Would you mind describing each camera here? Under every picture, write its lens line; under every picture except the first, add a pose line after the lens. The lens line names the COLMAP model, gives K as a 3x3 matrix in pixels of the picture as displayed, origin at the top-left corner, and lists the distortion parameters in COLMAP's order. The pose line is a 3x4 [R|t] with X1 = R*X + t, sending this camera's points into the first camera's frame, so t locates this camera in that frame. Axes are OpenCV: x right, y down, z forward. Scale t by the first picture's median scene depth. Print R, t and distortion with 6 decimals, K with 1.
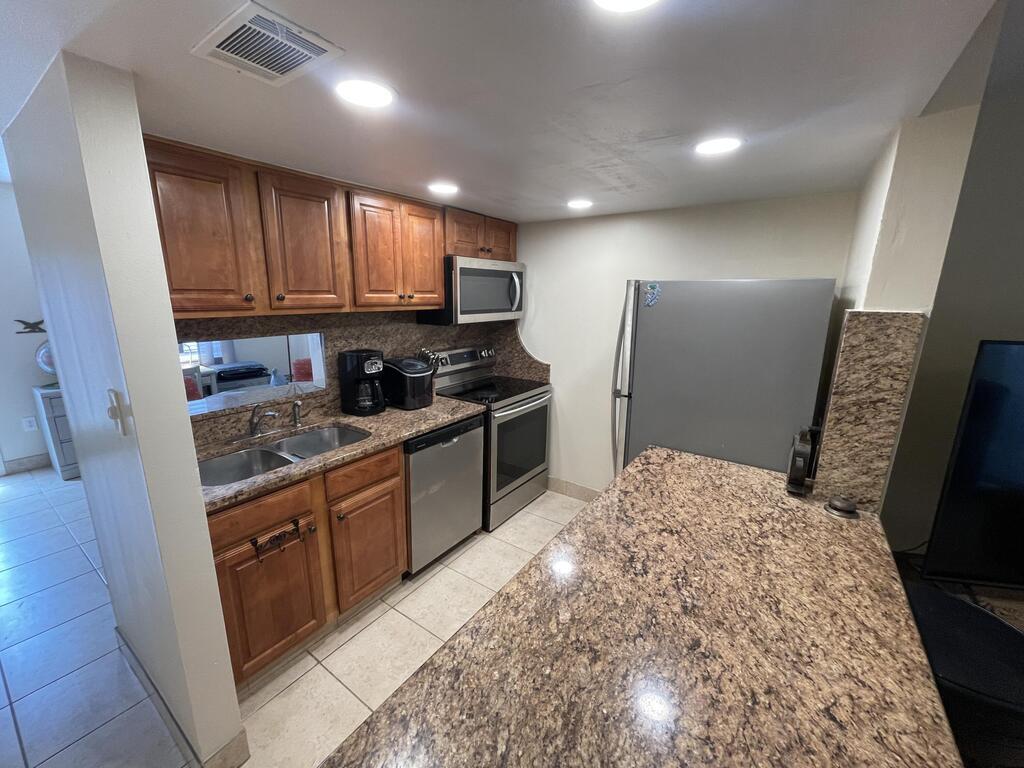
lens RADIAL K [[411.6, 0, 510.8], [0, 411.6, 383.7], [0, 0, 1]] dist [0.000253, 0.000206]
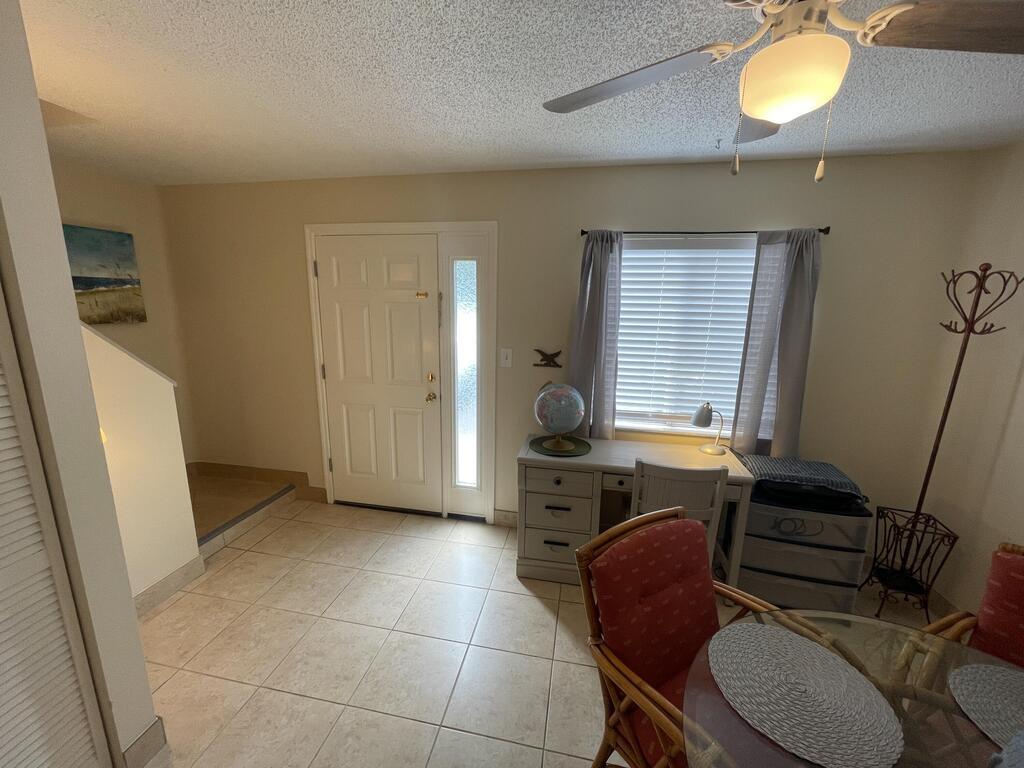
lens RADIAL K [[411.6, 0, 511.7], [0, 411.6, 384.3], [0, 0, 1]] dist [0.000253, 0.000206]
pose [[0.412987, 0.185541, -0.891637, -0.423504], [-0.216410, 0.970979, 0.101815, -0.130441], [0.884651, 0.150911, 0.441155, 0.513760]]
